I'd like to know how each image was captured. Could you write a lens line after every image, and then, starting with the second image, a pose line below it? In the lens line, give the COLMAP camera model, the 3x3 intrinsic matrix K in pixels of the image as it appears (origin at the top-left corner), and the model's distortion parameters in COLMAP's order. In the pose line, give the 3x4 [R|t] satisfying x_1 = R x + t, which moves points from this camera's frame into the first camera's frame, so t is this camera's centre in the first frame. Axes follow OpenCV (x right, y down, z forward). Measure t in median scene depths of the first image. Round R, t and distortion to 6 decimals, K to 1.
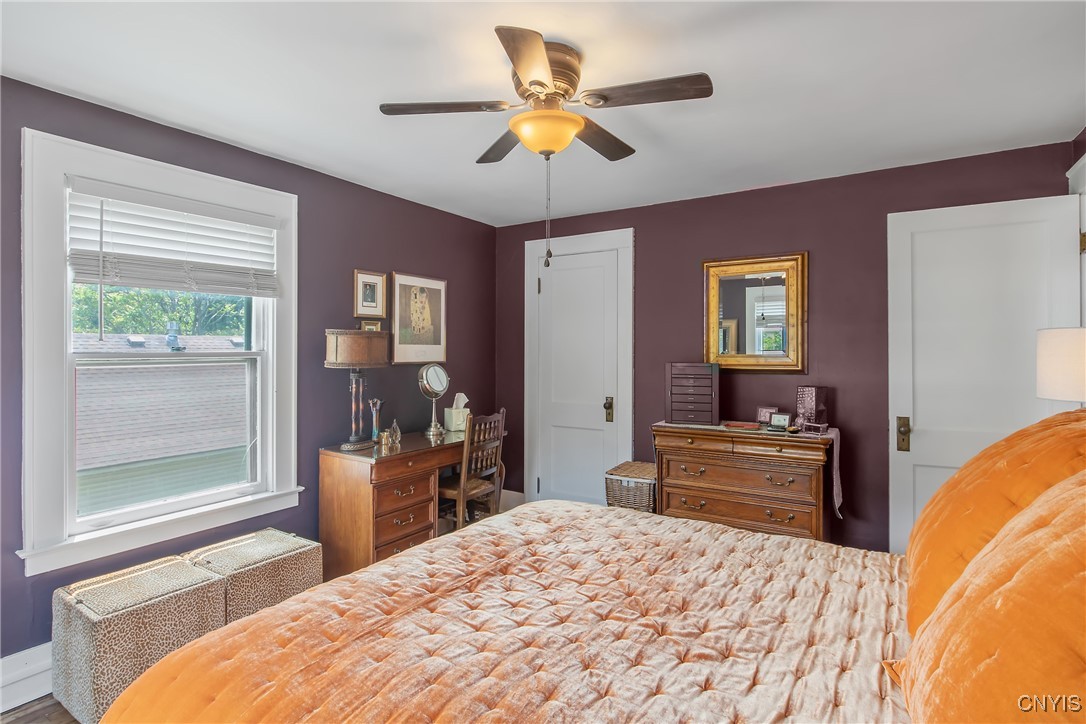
lens RADIAL K [[549.2, 0, 546.7], [0, 549.2, 346.1], [0, 0, 1]] dist [-0.025167, 0.000973]
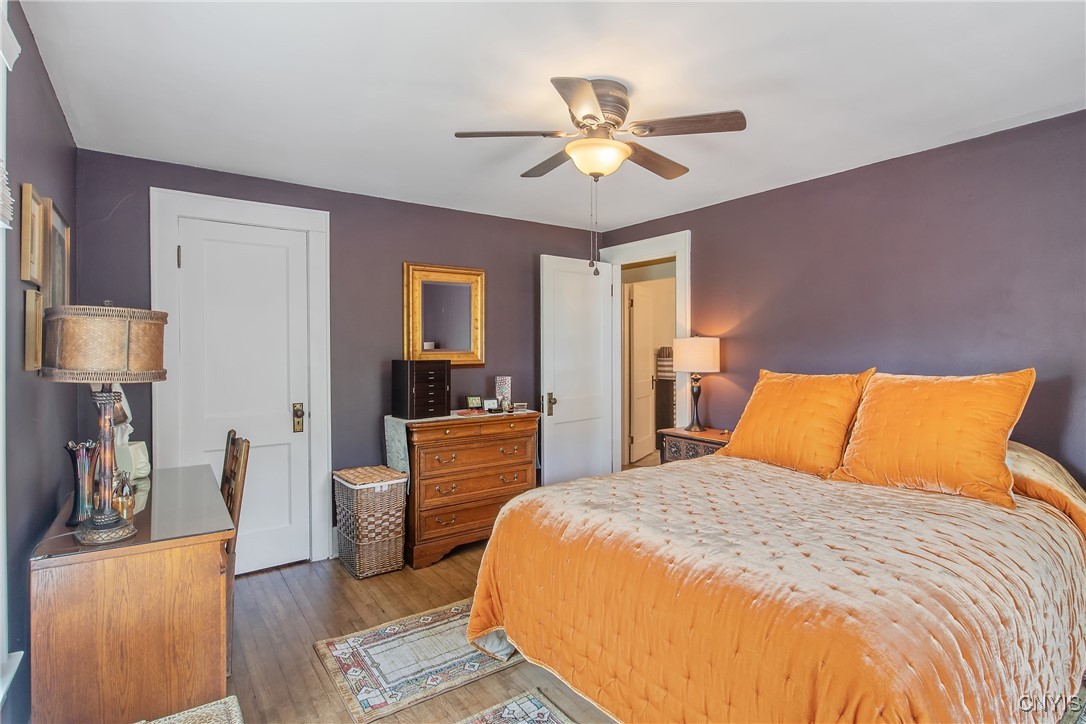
lens RADIAL K [[549.2, 0, 546.7], [0, 549.2, 346.1], [0, 0, 1]] dist [-0.025167, 0.000973]
pose [[0.371404, -0.000745, 0.928471, -0.623533], [-0.008566, 0.999954, 0.004229, -0.003263], [-0.928432, -0.009524, 0.371380, 0.380895]]
